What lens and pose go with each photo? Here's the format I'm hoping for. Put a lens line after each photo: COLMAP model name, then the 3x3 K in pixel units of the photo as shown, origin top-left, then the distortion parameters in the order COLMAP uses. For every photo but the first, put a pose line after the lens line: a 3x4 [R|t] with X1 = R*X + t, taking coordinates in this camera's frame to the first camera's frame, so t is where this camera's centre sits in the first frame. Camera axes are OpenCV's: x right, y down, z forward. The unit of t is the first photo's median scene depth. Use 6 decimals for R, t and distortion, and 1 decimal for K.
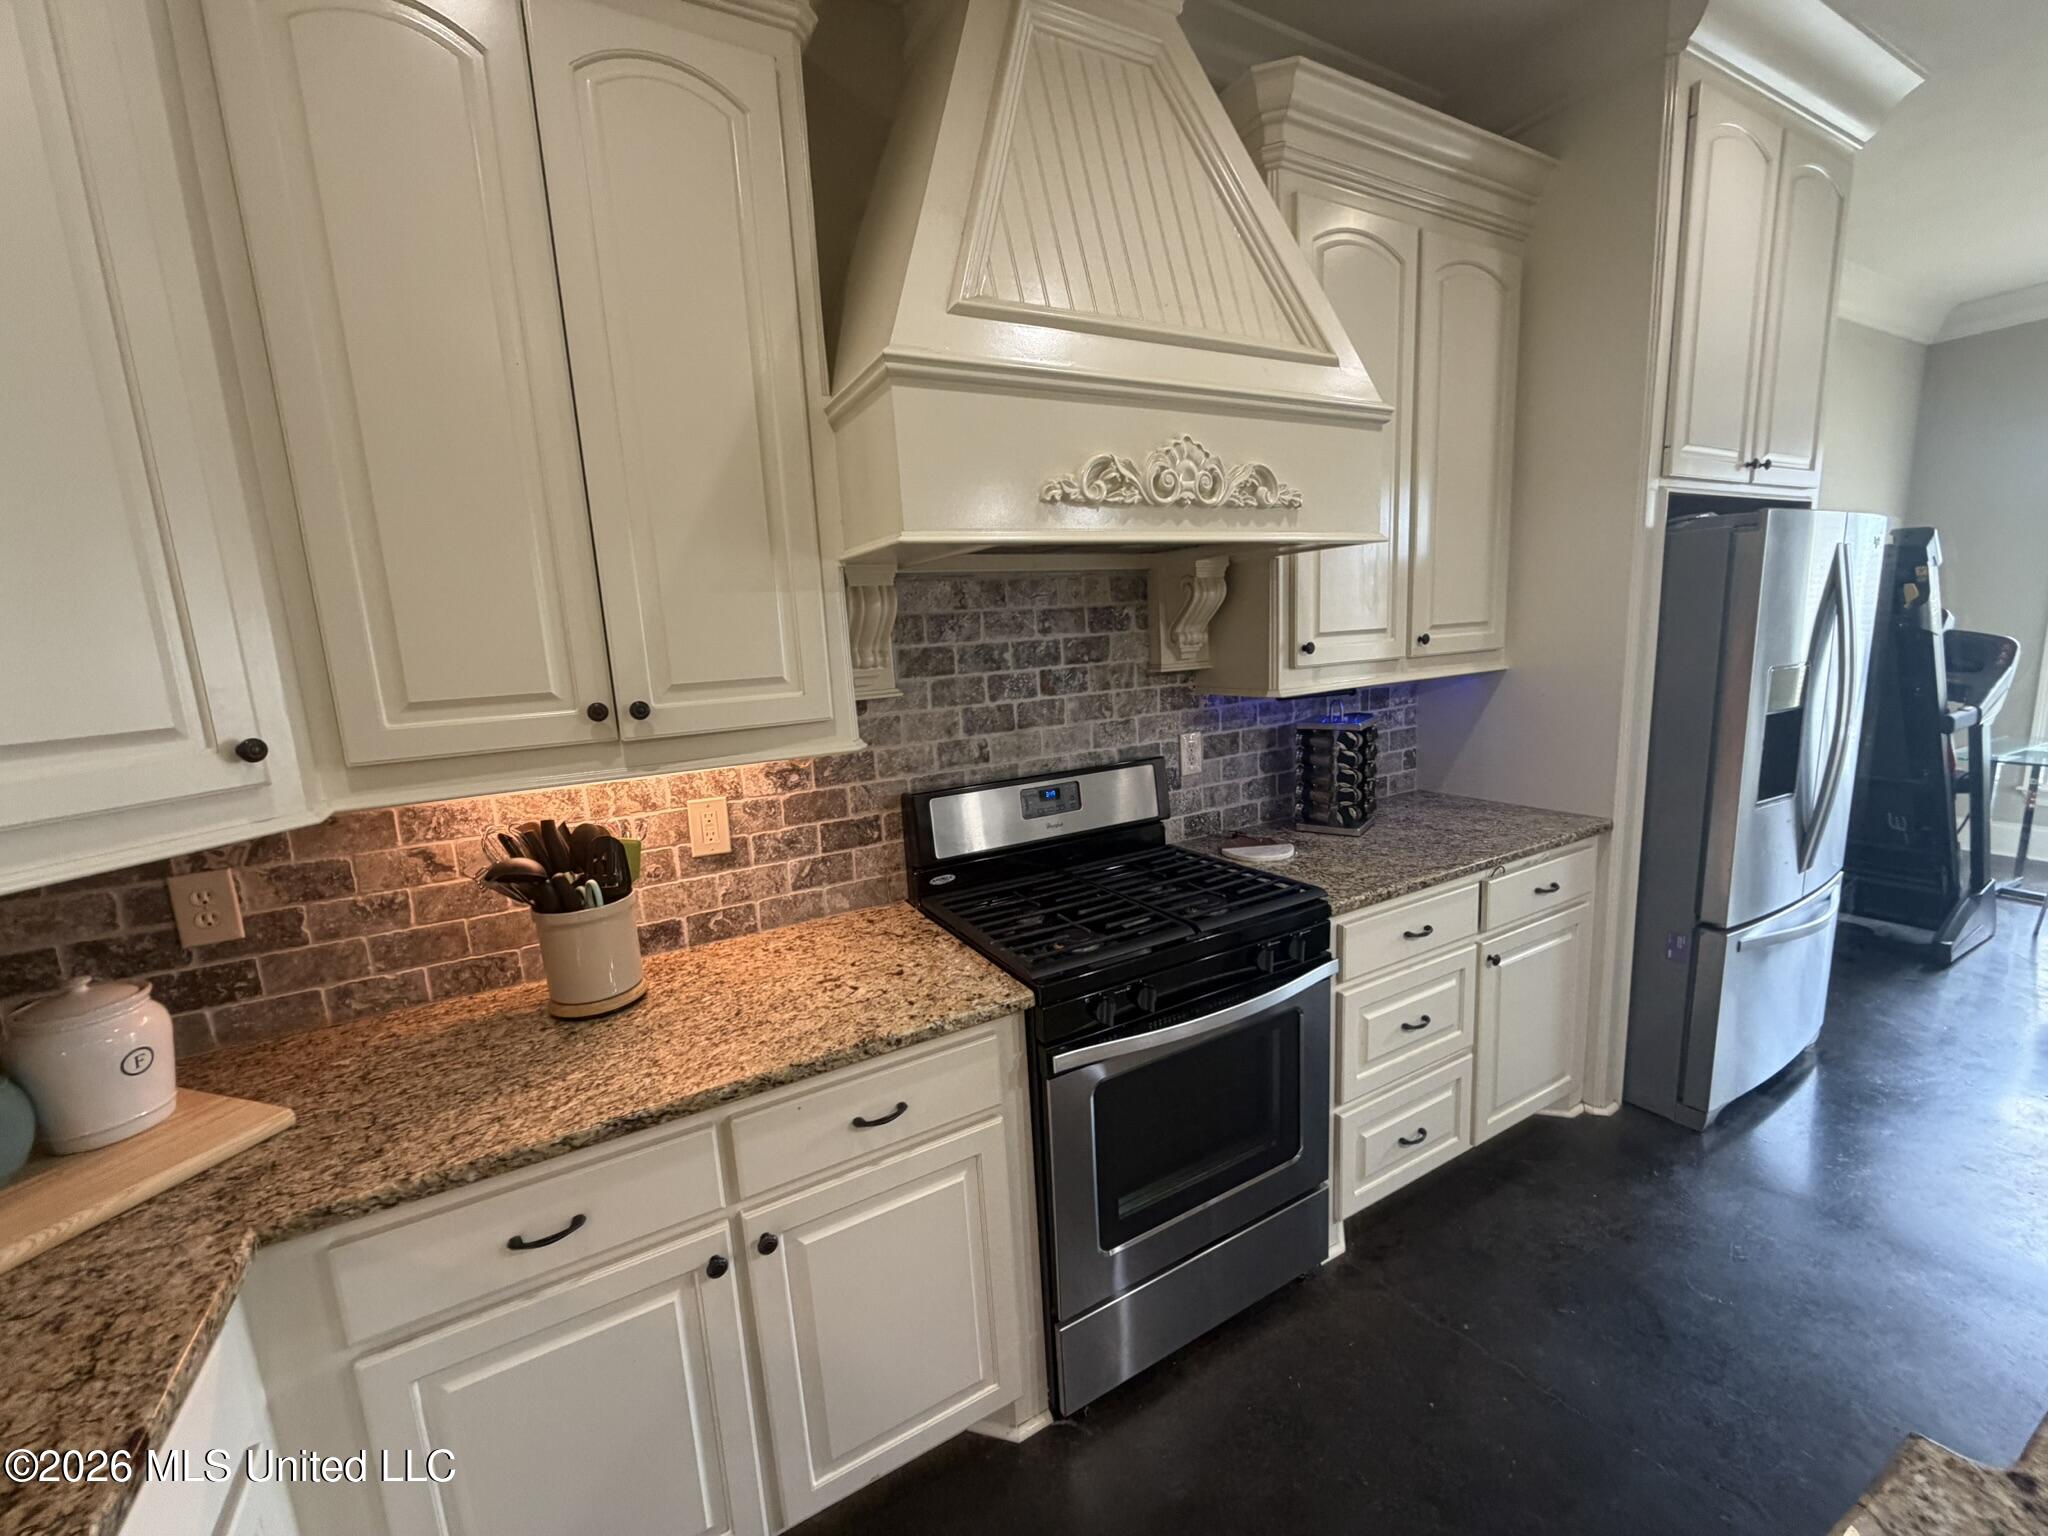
lens RADIAL K [[814.8, 0, 1017.7], [0, 814.8, 770.5], [0, 0, 1]] dist [0.001885, -0.000471]
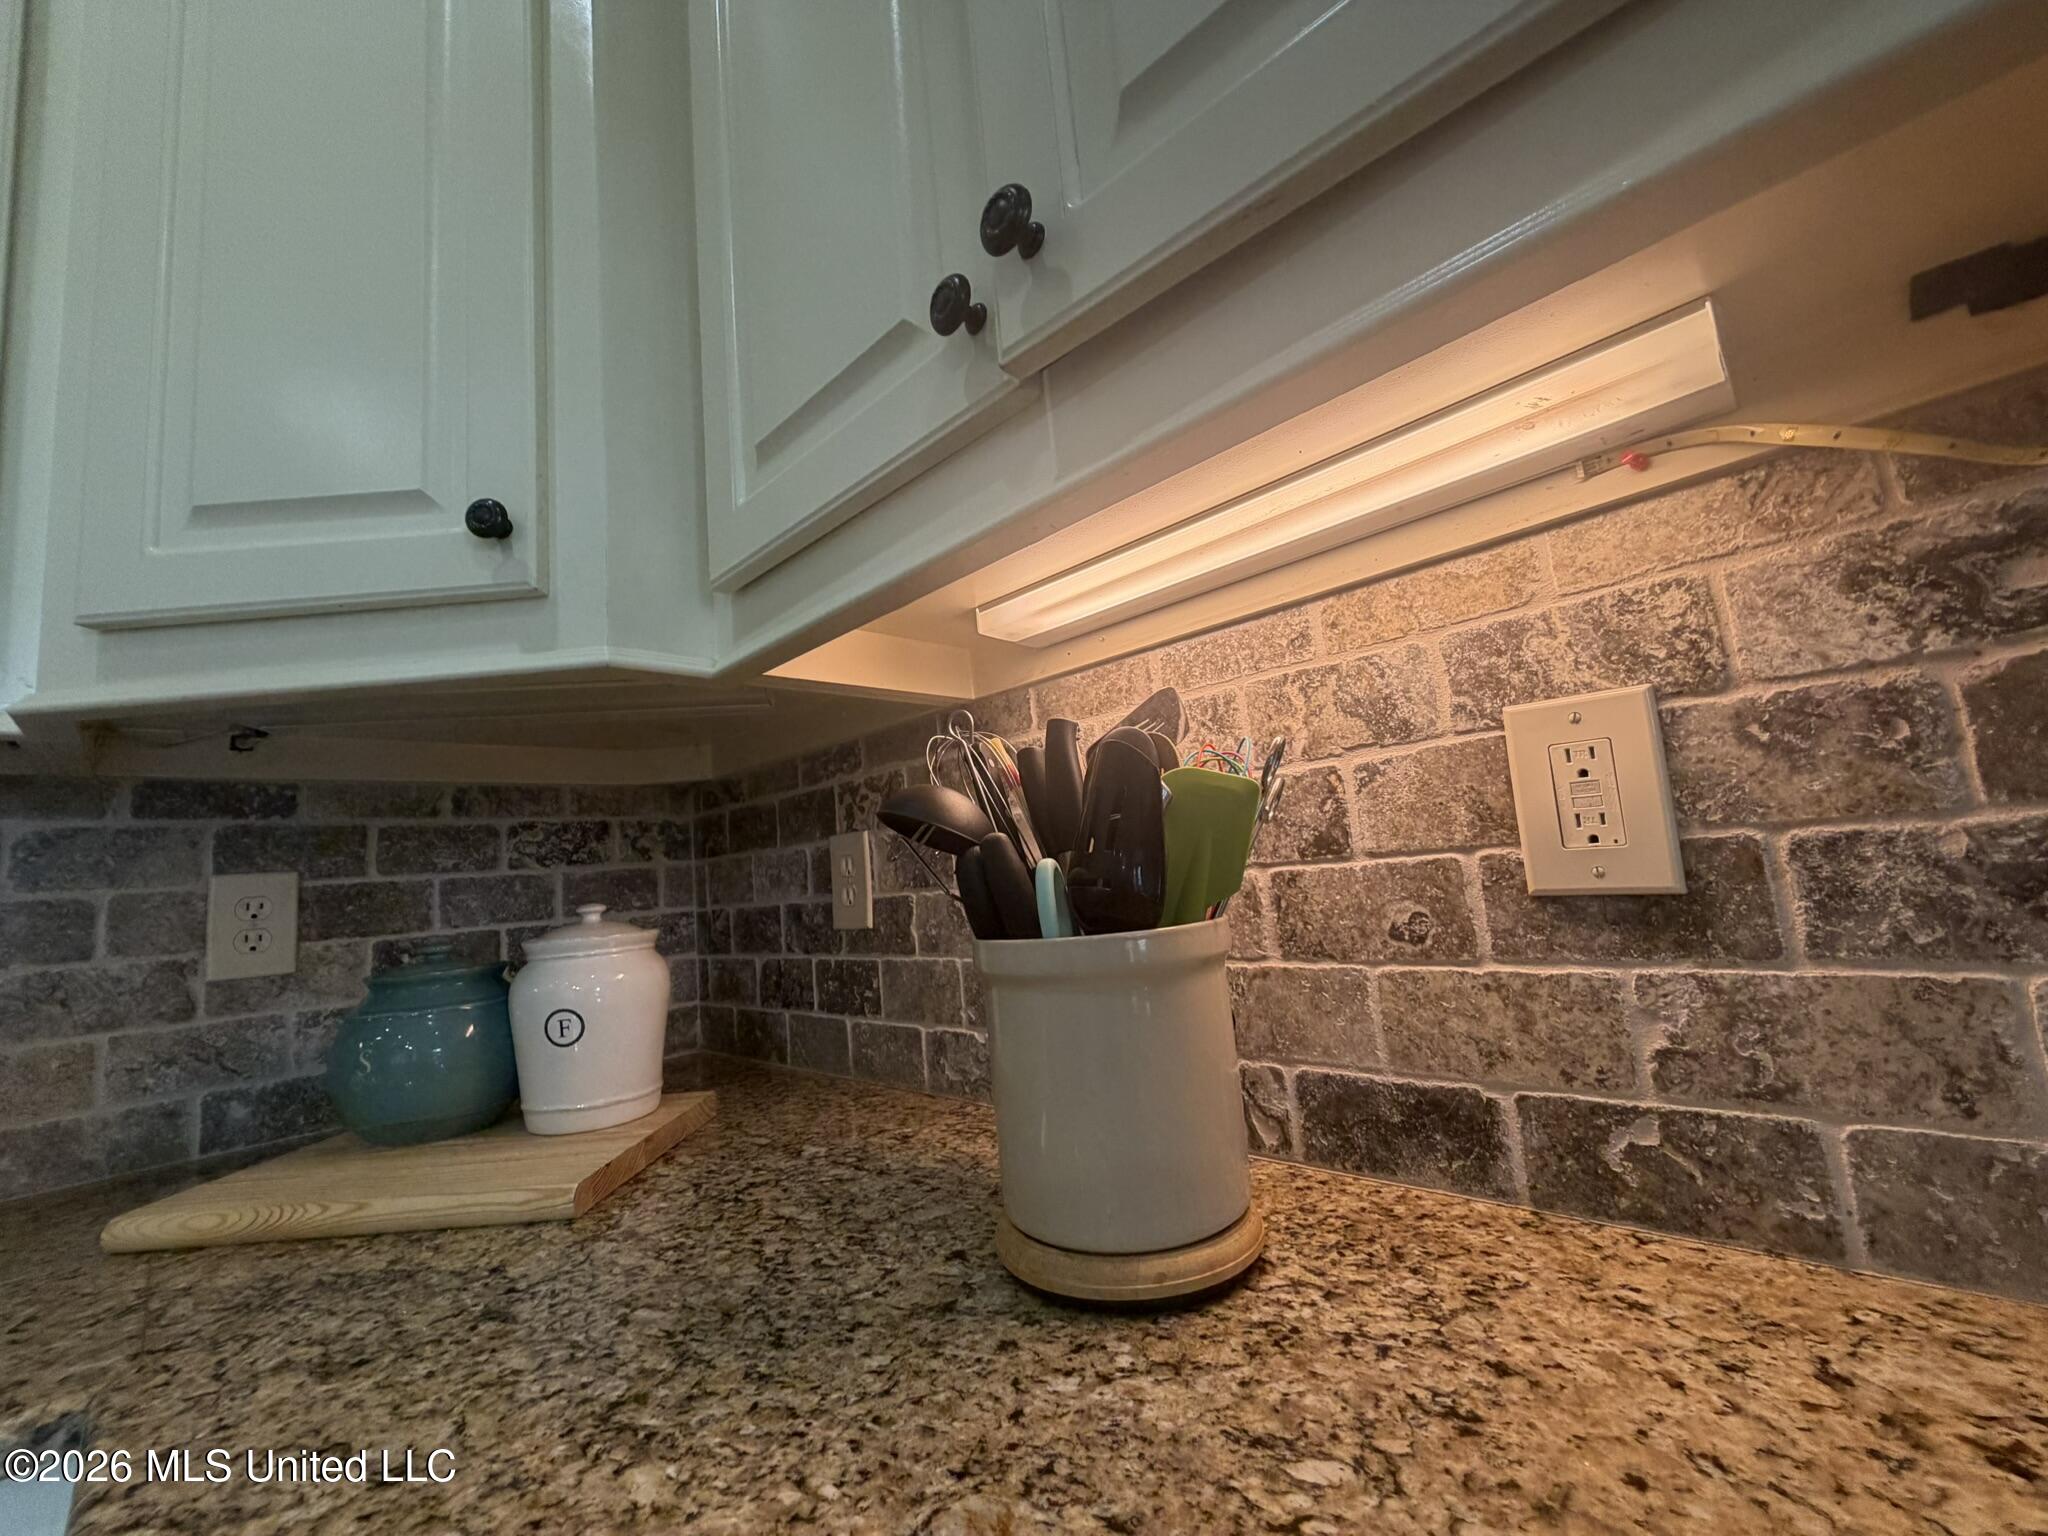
lens RADIAL K [[814.8, 0, 1017.2], [0, 814.8, 767.7], [0, 0, 1]] dist [0.001885, -0.000471]
pose [[0.288601, -0.097658, -0.952456, -0.157790], [-0.095684, 0.986863, -0.130179, 0.115028], [0.952656, 0.128705, 0.275465, 0.715162]]
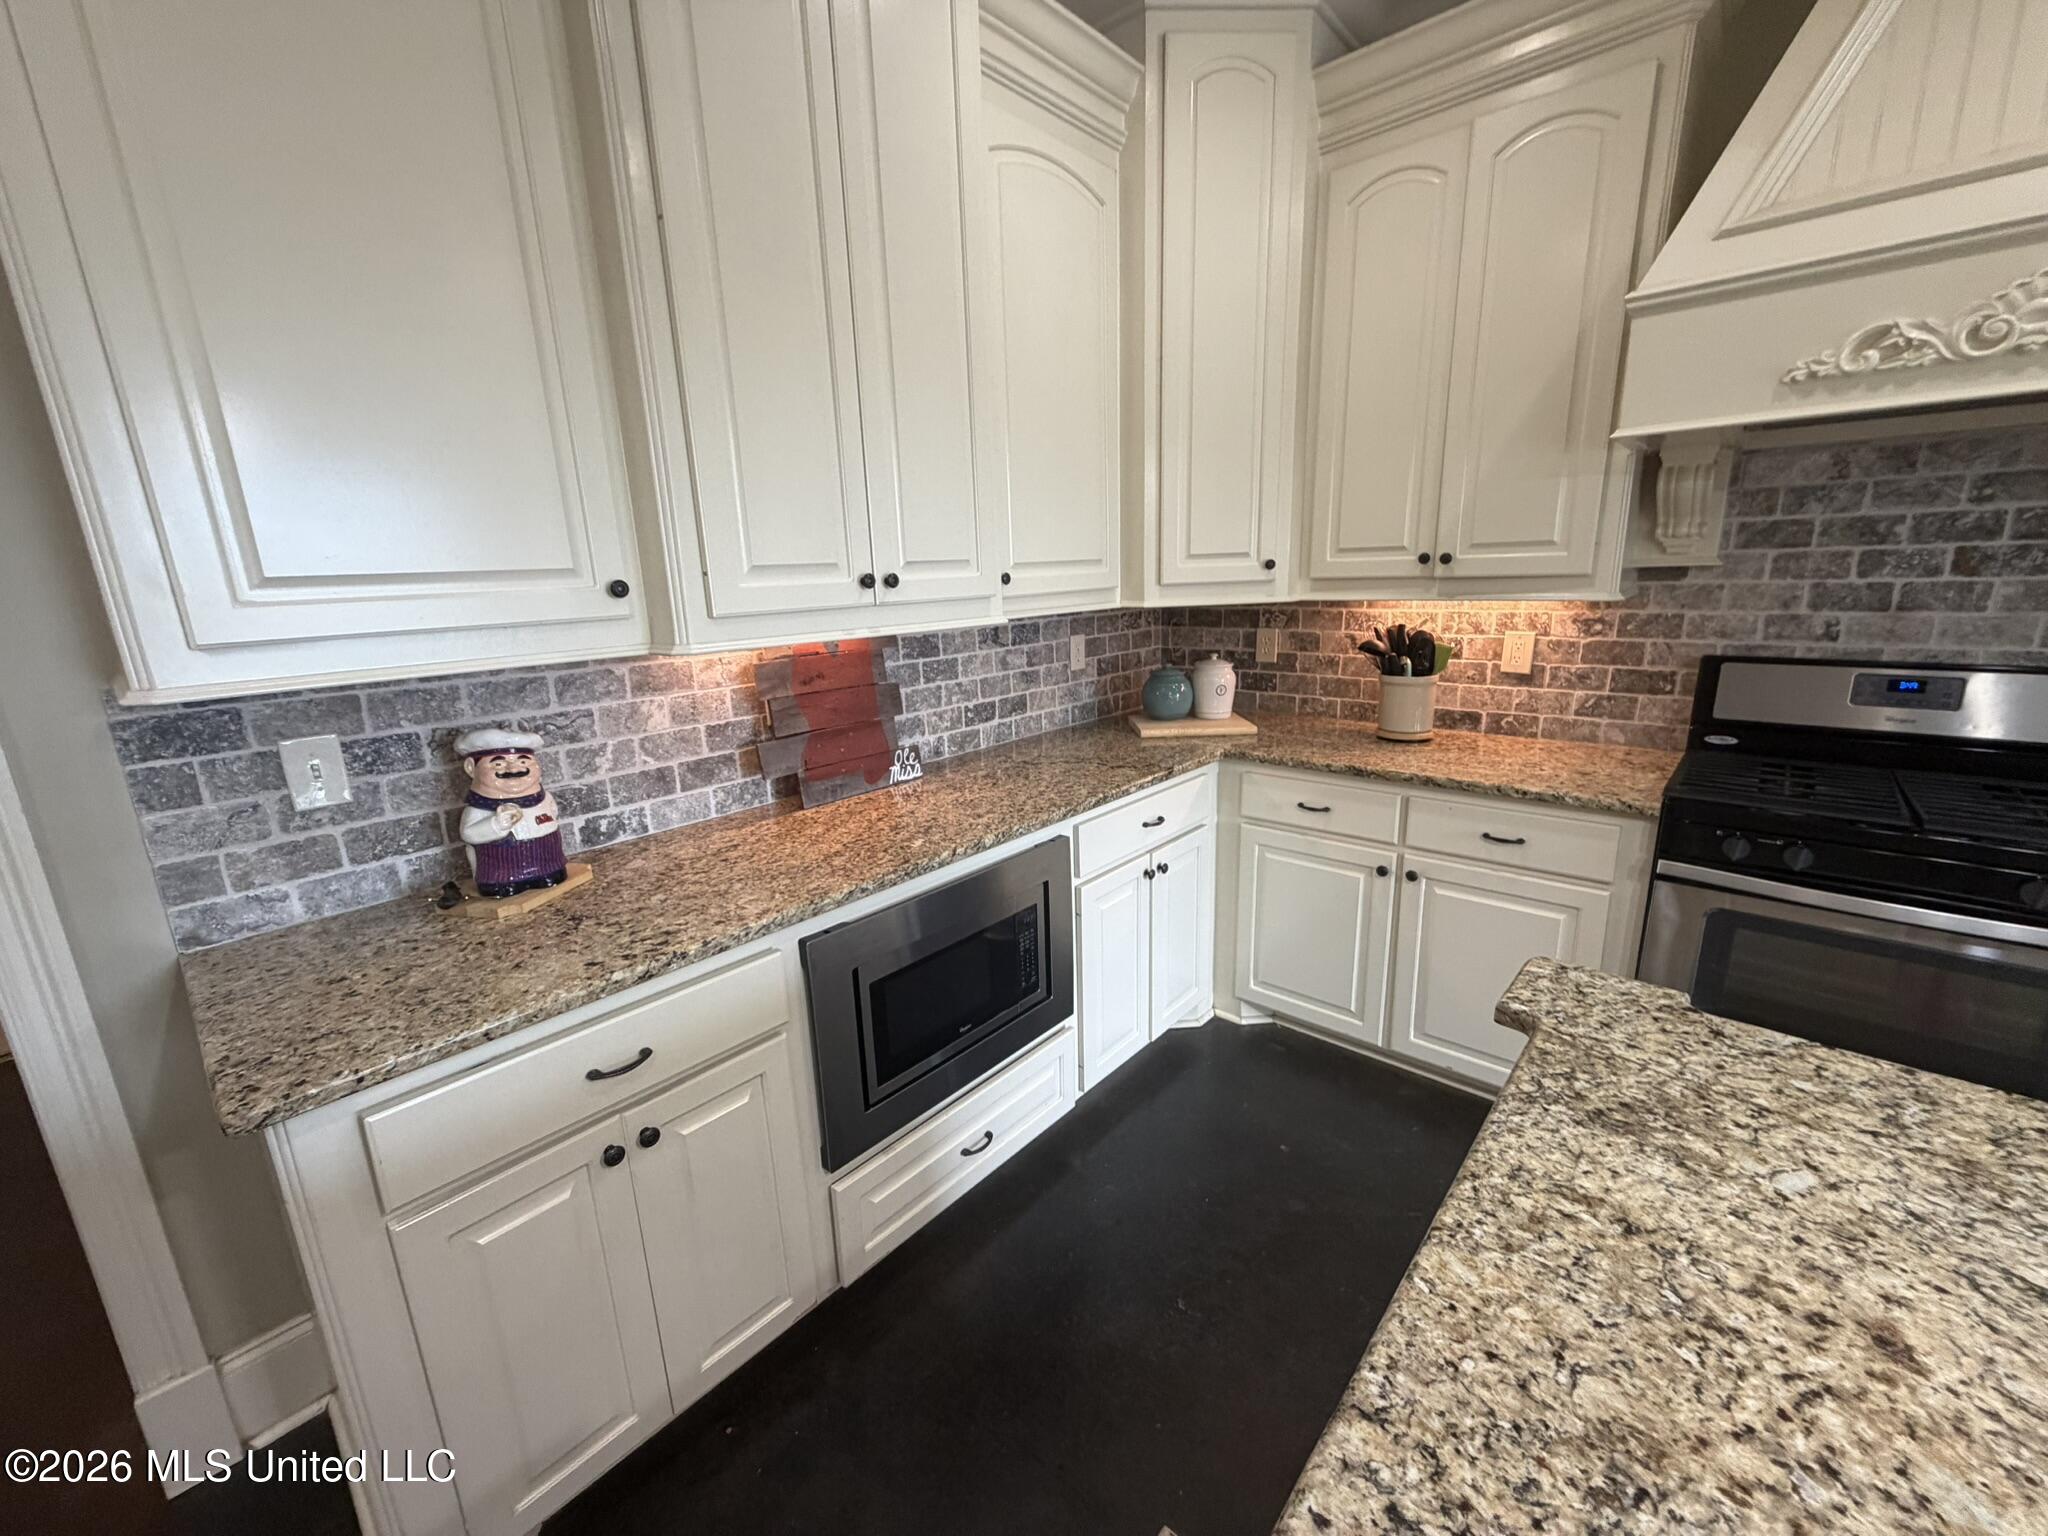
lens RADIAL K [[814.8, 0, 1021.2], [0, 814.8, 763.6], [0, 0, 1]] dist [0.001885, -0.000471]
pose [[0.326123, 0.262563, -0.908132, 0.657088], [-0.146216, 0.963103, 0.225948, 0.060108], [0.933951, 0.059096, 0.352481, -0.277324]]
